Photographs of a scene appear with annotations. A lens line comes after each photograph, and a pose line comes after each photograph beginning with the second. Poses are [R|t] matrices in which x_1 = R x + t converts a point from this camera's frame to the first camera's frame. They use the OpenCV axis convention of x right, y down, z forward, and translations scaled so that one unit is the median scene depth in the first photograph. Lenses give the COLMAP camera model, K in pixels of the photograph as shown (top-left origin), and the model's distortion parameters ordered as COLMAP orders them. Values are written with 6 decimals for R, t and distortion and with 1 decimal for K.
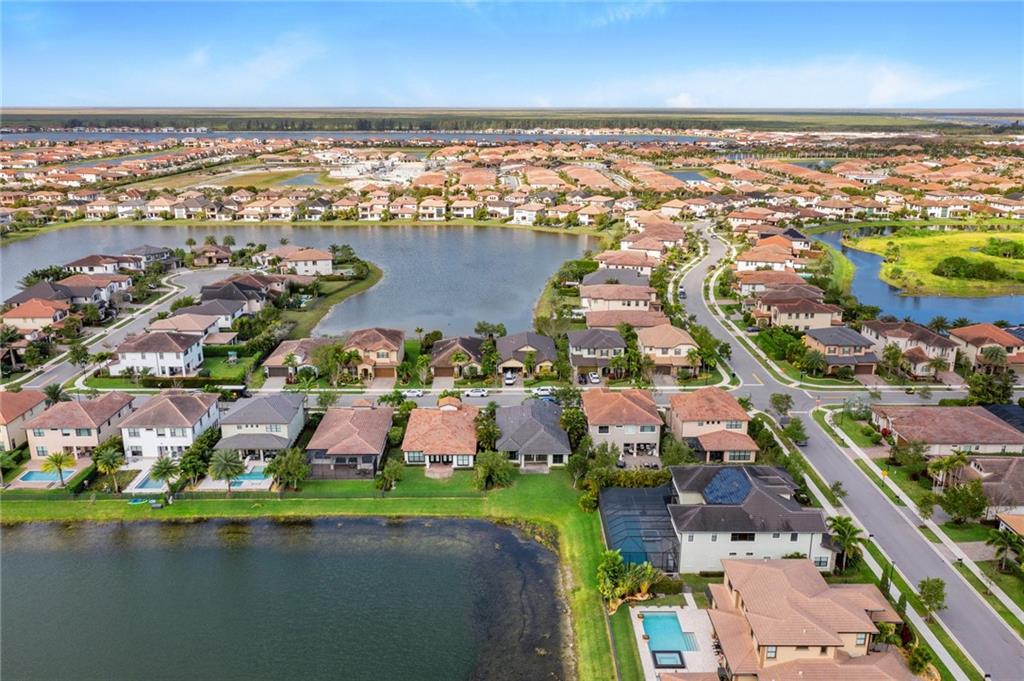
lens RADIAL K [[809.9, 0, 512.0], [0, 809.9, 340.5], [0, 0, 1]] dist [-0.006904, 0.007554]
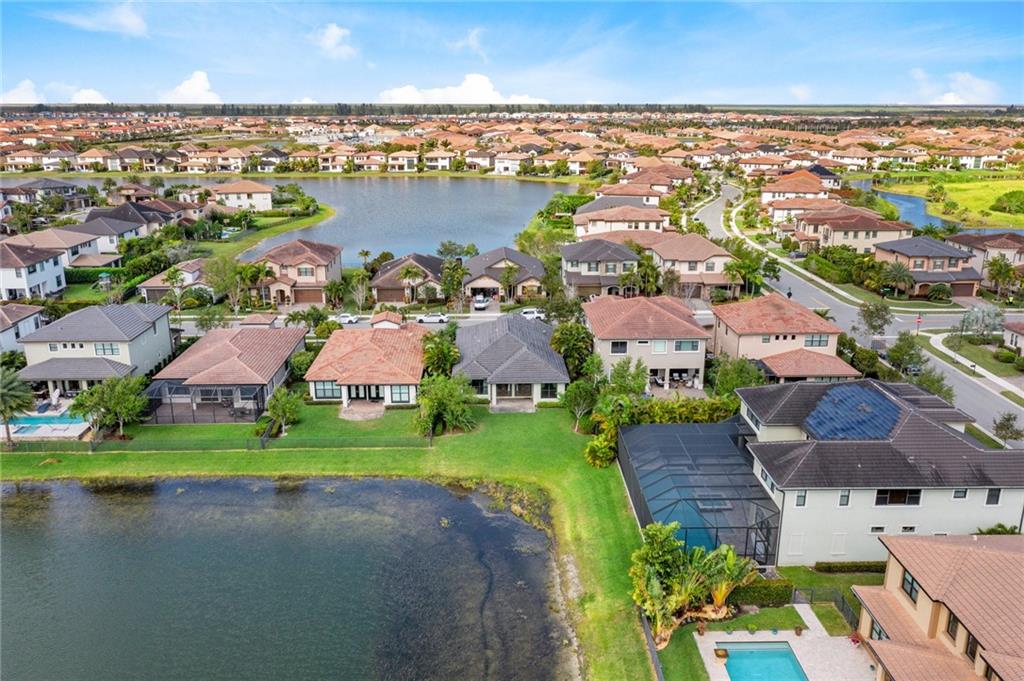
lens RADIAL K [[809.9, 0, 512.0], [0, 809.9, 340.5], [0, 0, 1]] dist [-0.006904, 0.007554]
pose [[0.999859, -0.006017, 0.015700, 0.013209], [0.005994, 0.999981, 0.001509, 0.078666], [-0.015708, -0.001415, 0.999876, 0.269719]]
